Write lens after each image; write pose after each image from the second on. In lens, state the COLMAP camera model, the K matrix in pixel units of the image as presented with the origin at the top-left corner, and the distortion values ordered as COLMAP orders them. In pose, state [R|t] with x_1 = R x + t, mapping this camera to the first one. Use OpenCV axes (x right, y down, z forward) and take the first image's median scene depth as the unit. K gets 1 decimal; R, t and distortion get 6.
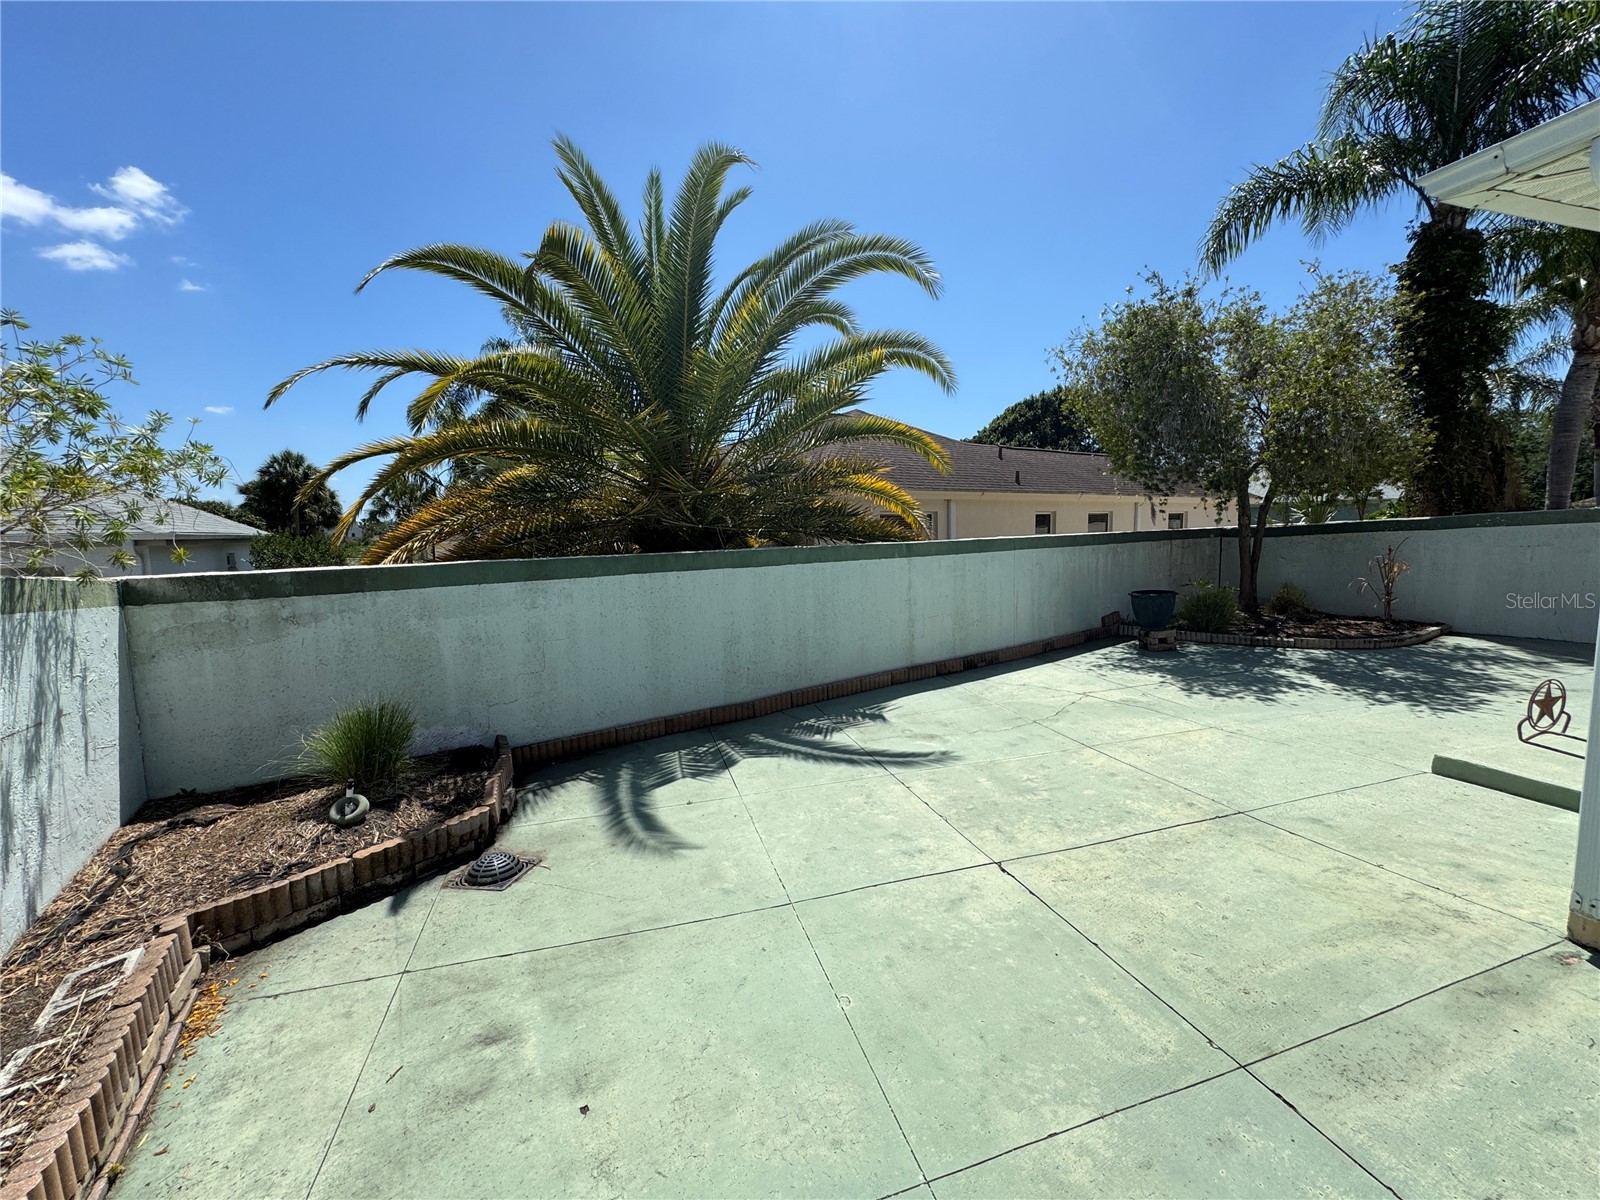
lens RADIAL K [[641.9, 0, 798.8], [0, 641.9, 592.5], [0, 0, 1]] dist [-0.001680, 0.000867]
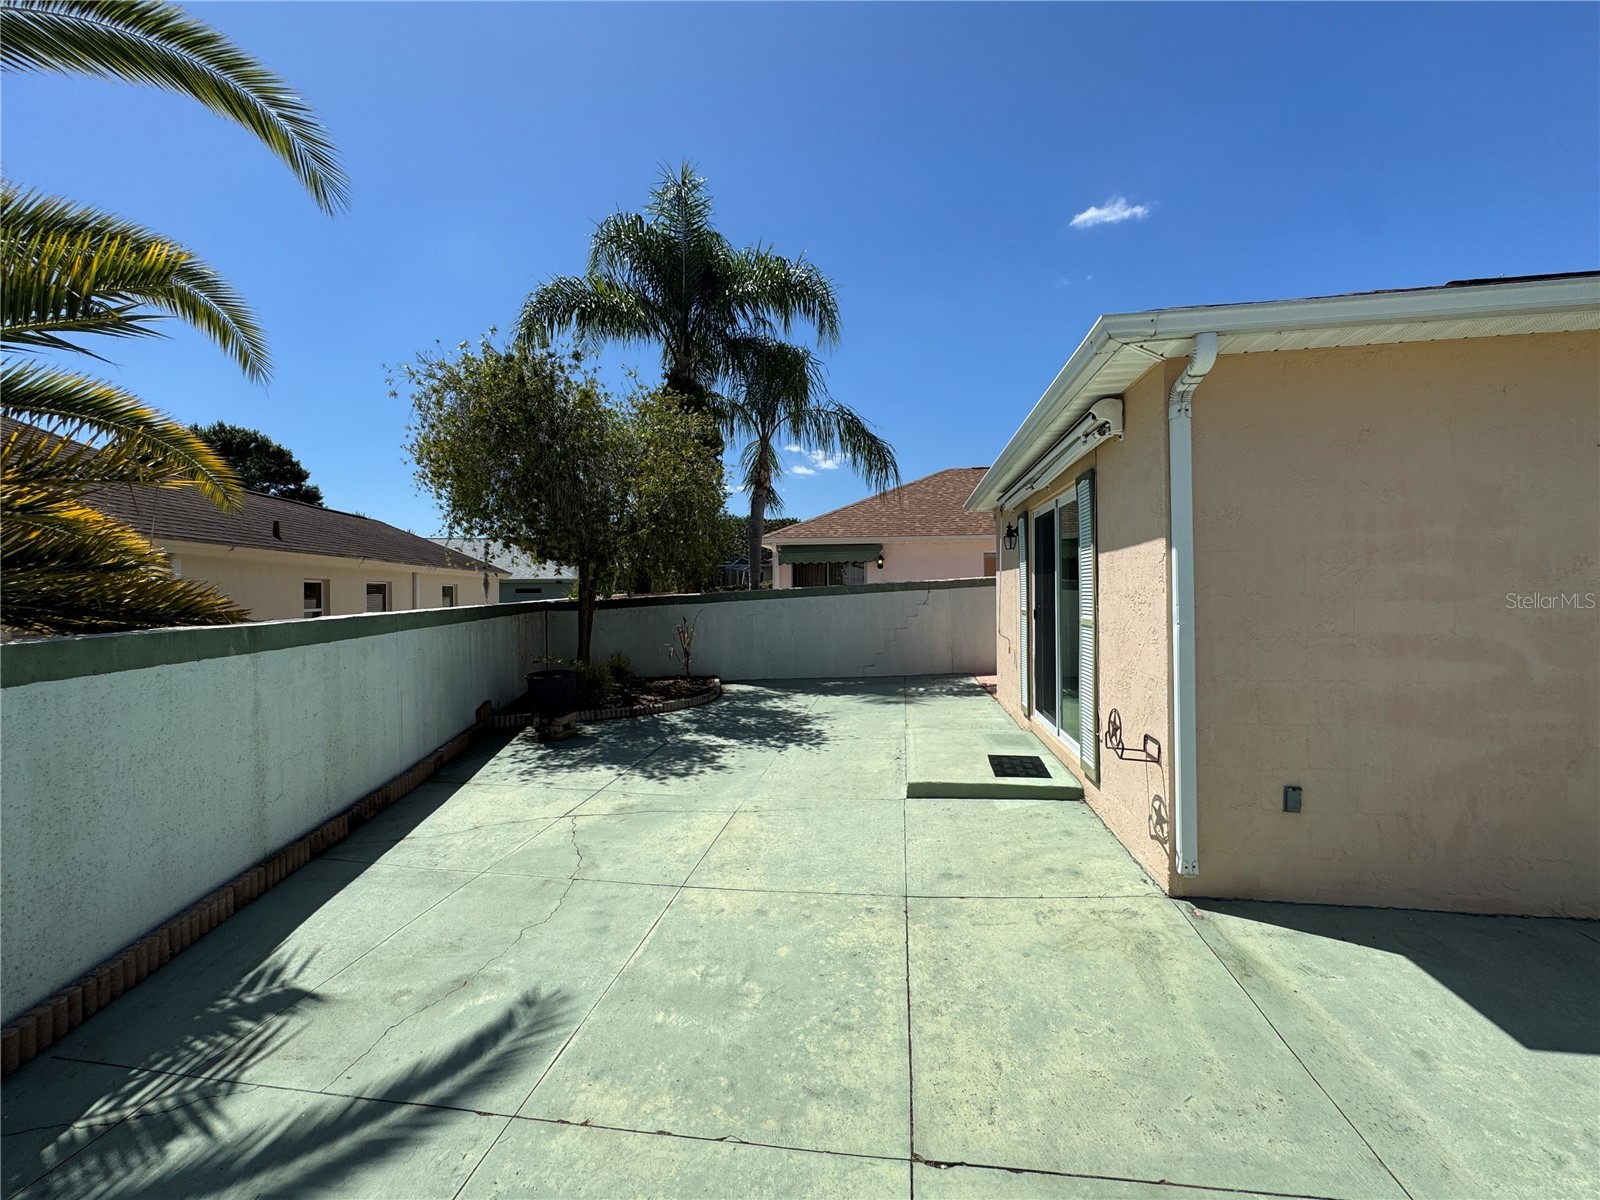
lens RADIAL K [[641.9, 0, 798.8], [0, 641.9, 592.5], [0, 0, 1]] dist [-0.001680, 0.000867]
pose [[0.409642, 0.016405, 0.912099, -0.167528], [0.089603, 0.994280, -0.058125, -0.042761], [-0.907835, 0.105537, 0.405829, 0.476954]]
